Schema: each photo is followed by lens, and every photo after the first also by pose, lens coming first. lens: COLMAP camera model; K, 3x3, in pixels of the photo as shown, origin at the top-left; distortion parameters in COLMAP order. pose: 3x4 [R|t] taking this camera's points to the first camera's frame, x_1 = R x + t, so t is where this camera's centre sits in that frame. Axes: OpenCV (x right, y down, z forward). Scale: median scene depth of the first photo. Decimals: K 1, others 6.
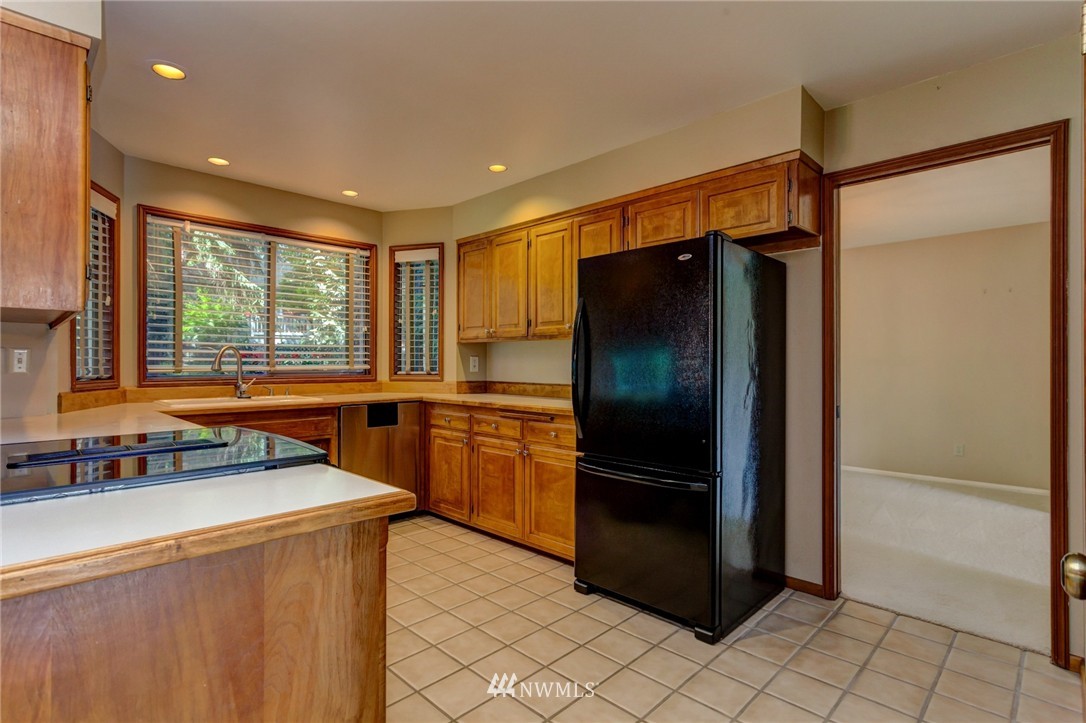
lens RADIAL K [[542.8, 0, 551.4], [0, 542.8, 364.6], [0, 0, 1]] dist [-0.000716, 0.001144]
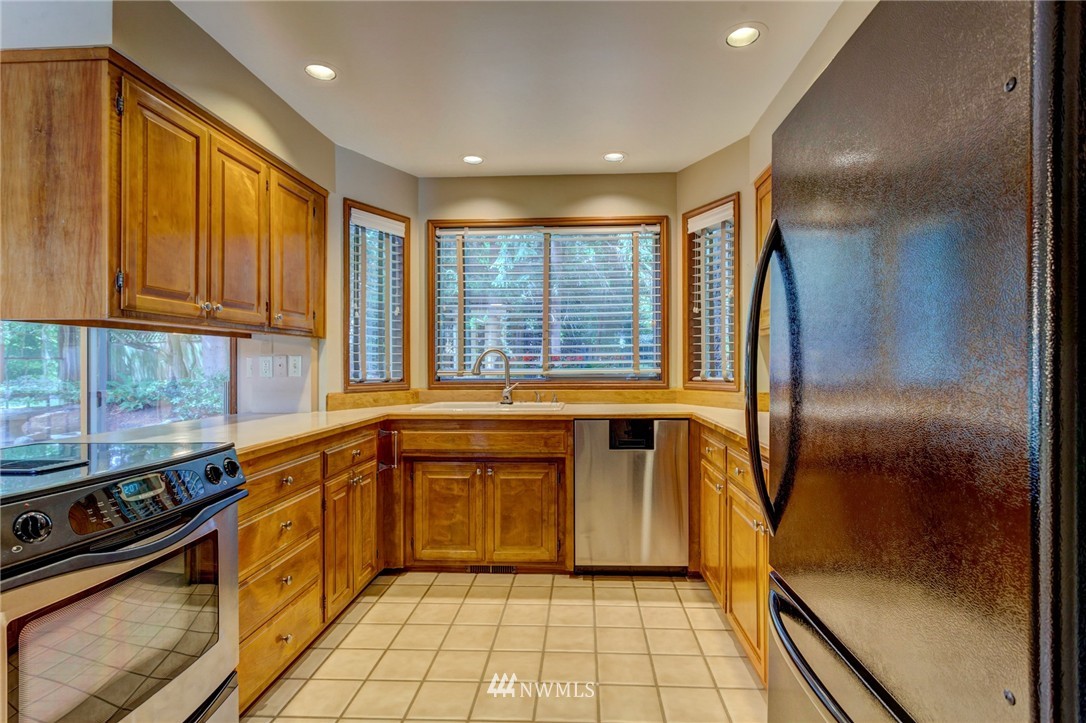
lens RADIAL K [[542.8, 0, 551.4], [0, 542.8, 364.6], [0, 0, 1]] dist [-0.000716, 0.001144]
pose [[0.652313, -0.003563, -0.757941, 0.197737], [0.002993, 0.999993, -0.002125, -0.003918], [0.757943, -0.000882, 0.652320, 0.429108]]
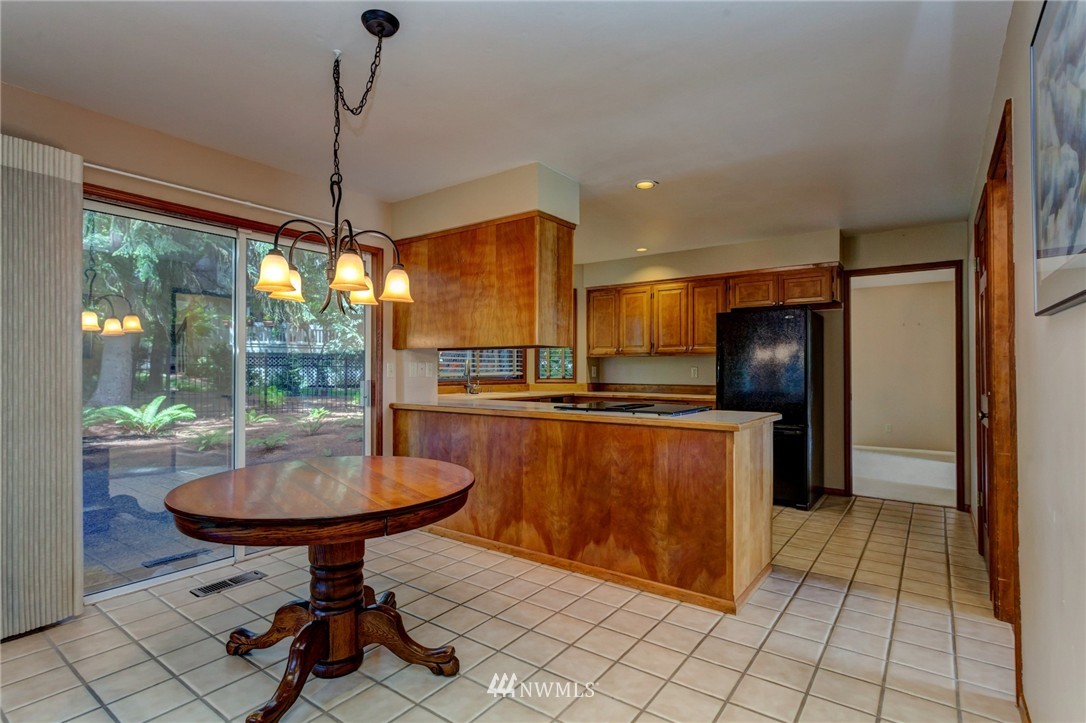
lens RADIAL K [[542.0, 0, 542.3], [0, 542.0, 366.7], [0, 0, 1]] dist [-0.005841, -0.000632]
pose [[0.991405, 0.001034, 0.130821, -0.563940], [0.000223, 0.999954, -0.009596, 0.000262], [-0.130825, 0.009543, 0.991360, -0.518386]]
